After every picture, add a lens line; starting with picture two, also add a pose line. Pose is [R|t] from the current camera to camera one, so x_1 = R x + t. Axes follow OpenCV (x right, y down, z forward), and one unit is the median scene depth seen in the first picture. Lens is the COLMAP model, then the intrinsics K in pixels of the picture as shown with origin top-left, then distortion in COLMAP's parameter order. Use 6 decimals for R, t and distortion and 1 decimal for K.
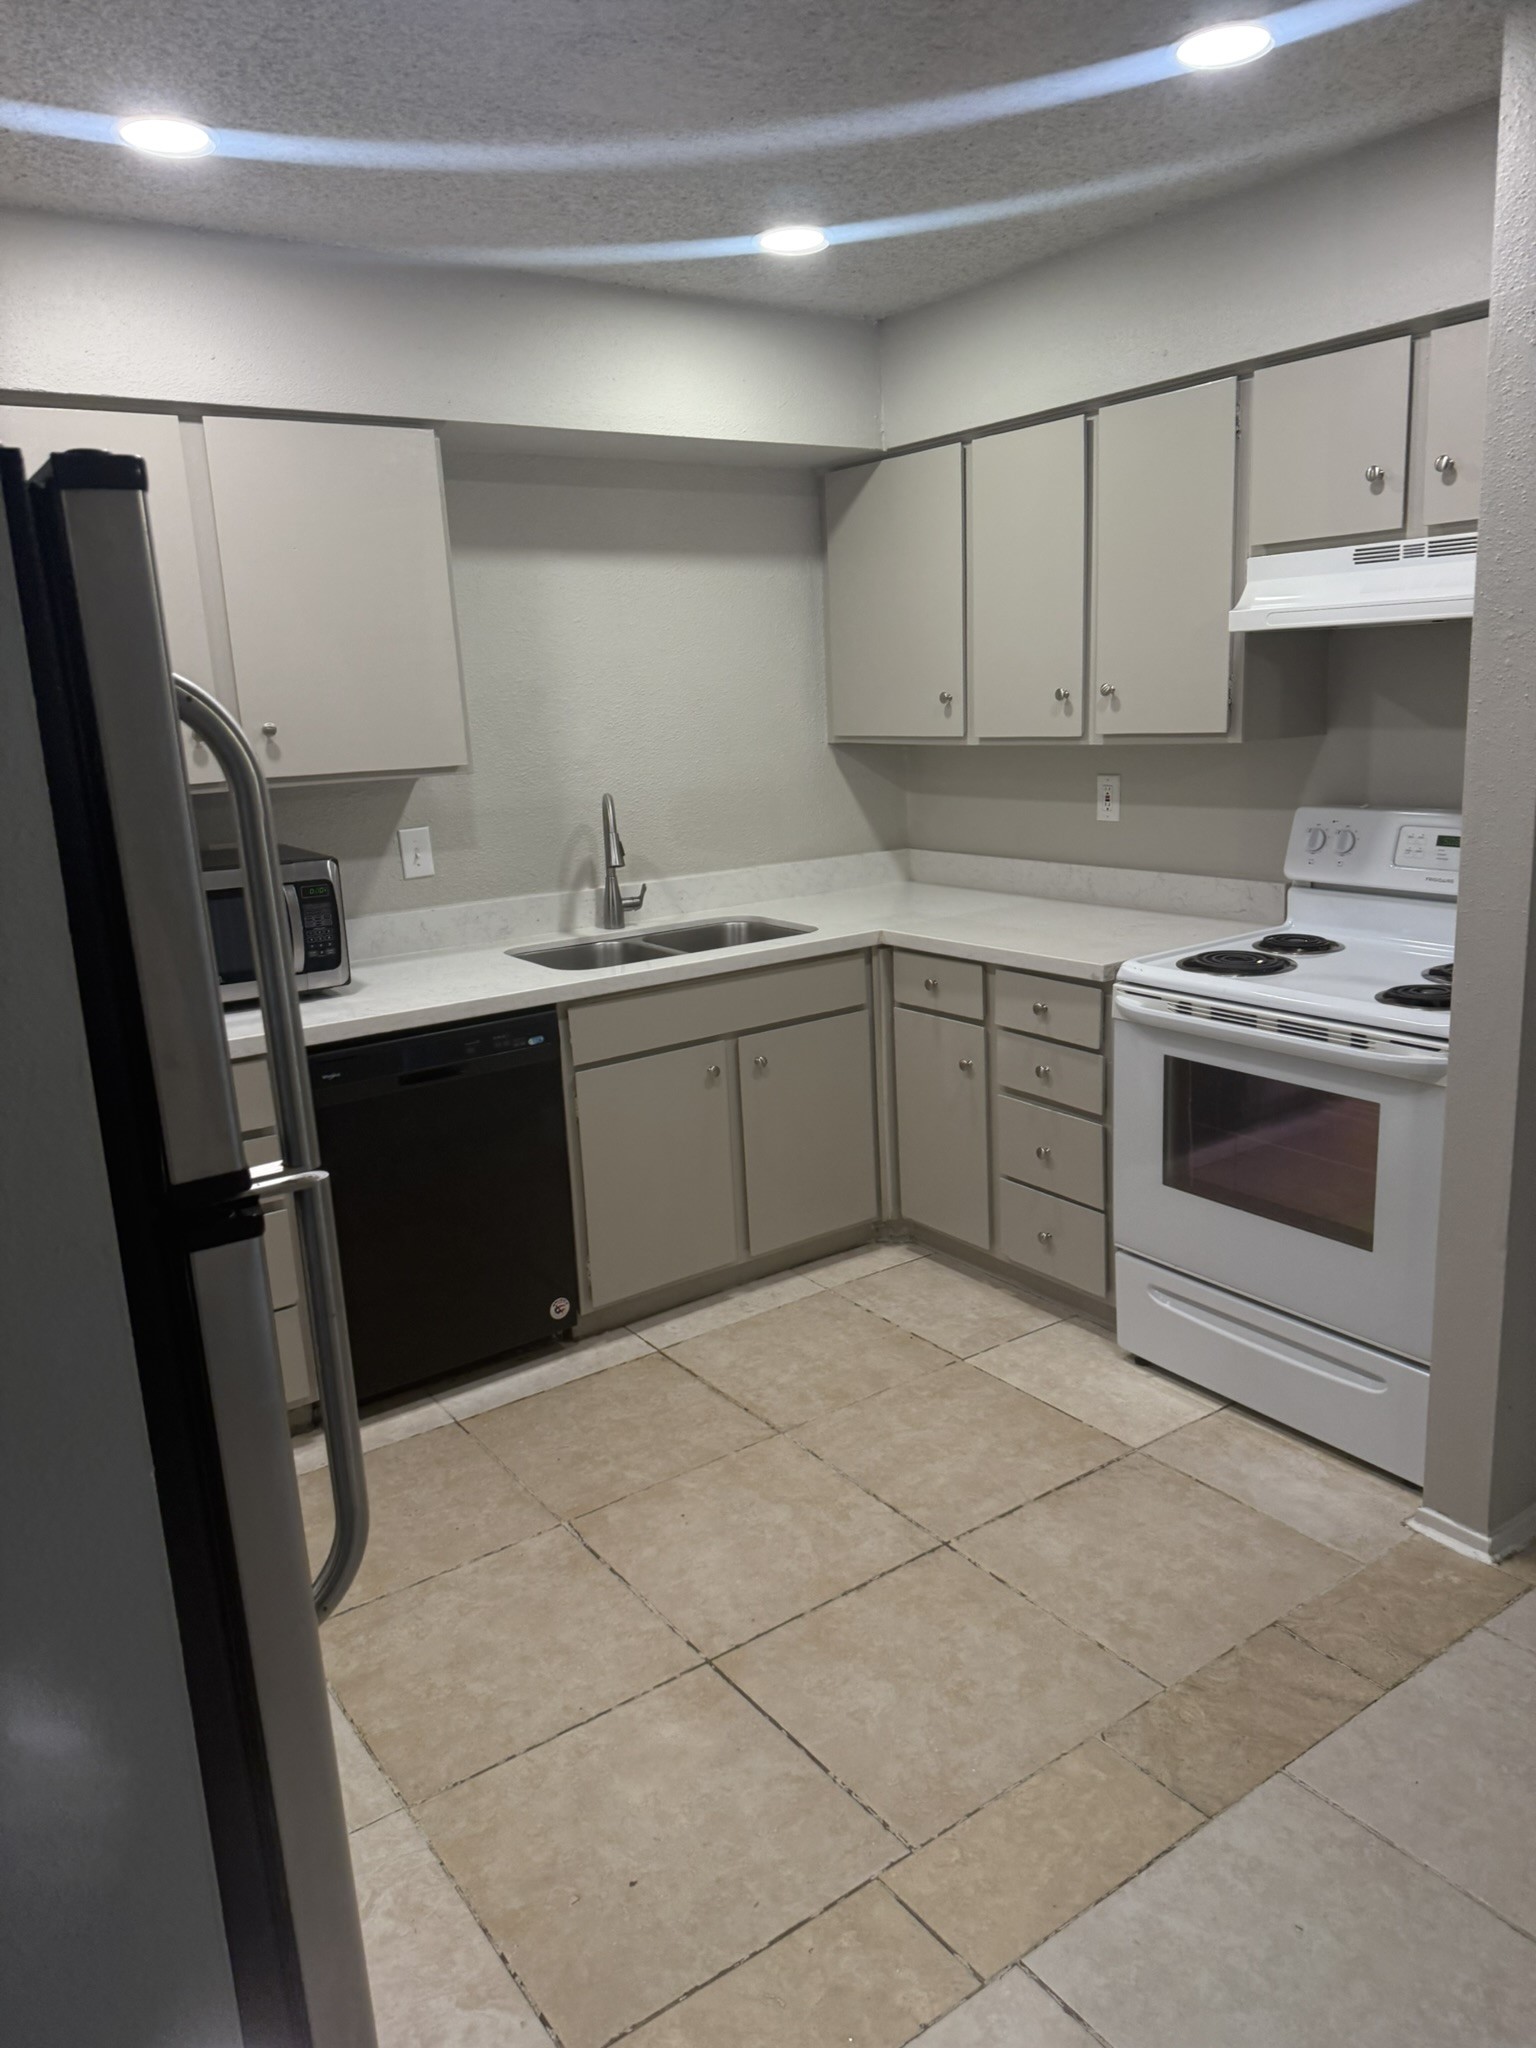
lens RADIAL K [[1458.5, 0, 779.4], [0, 1458.5, 1018.9], [0, 0, 1]] dist [0.085970, -0.122581]
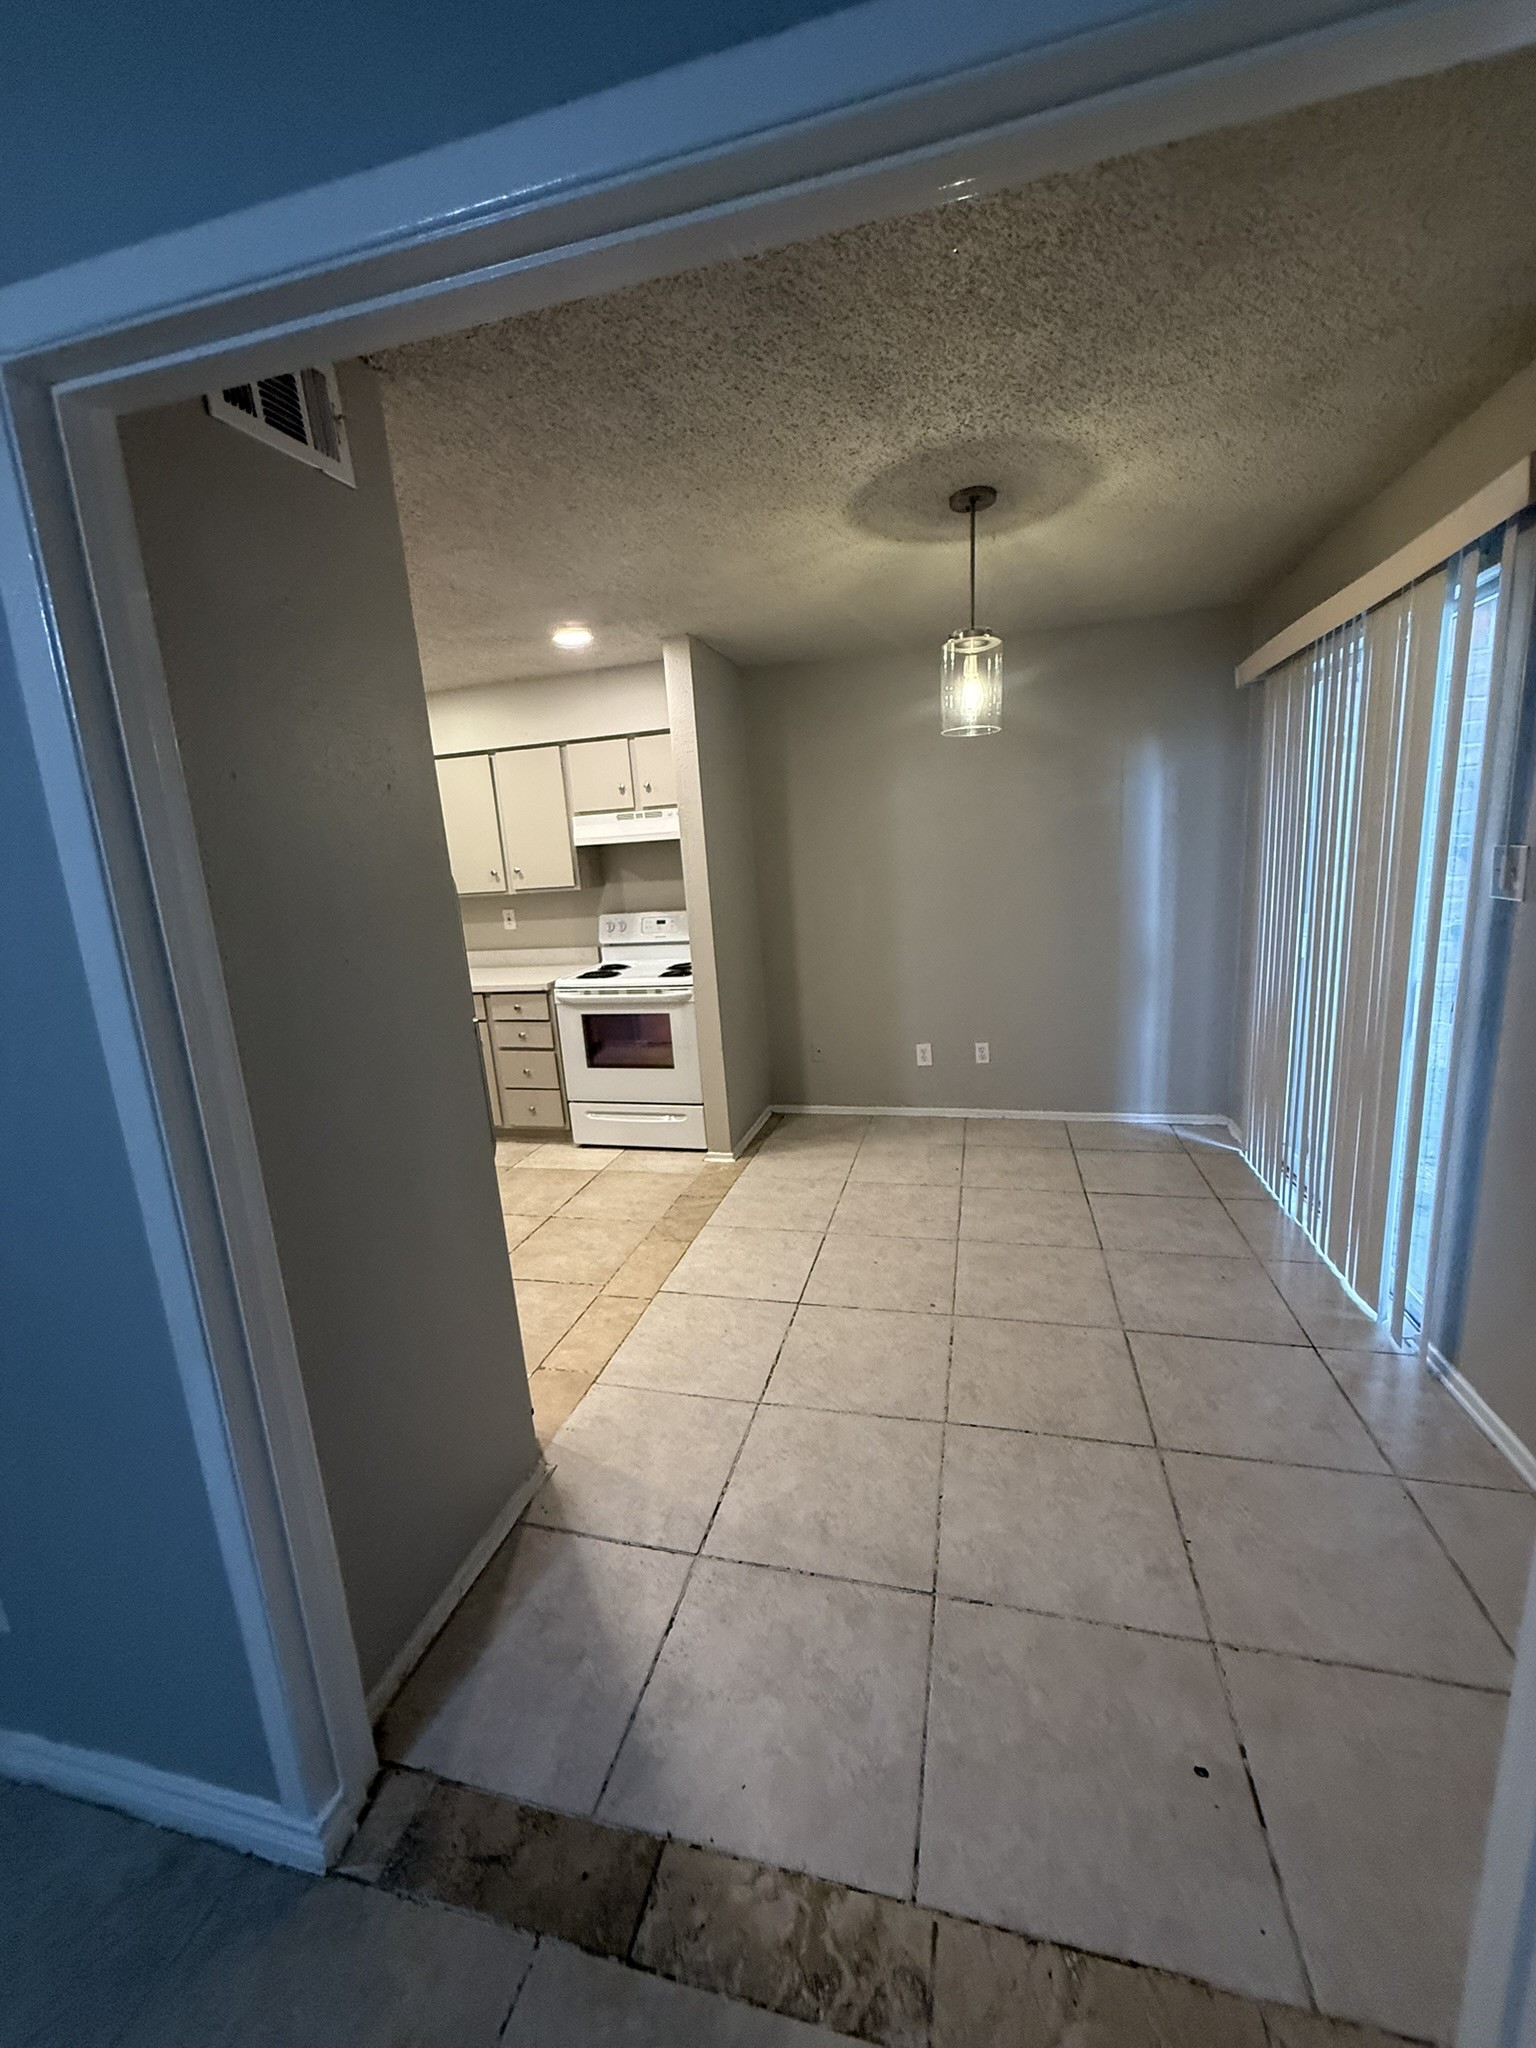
lens RADIAL K [[822.3, 0, 768.0], [0, 822.3, 1024.0], [0, 0, 1]] dist [-0.000190, -0.000005]
pose [[0.769924, -0.144504, 0.621559, -0.345645], [0.173801, 0.984686, 0.013640, 0.073594], [-0.614012, 0.097525, 0.783248, -0.264371]]
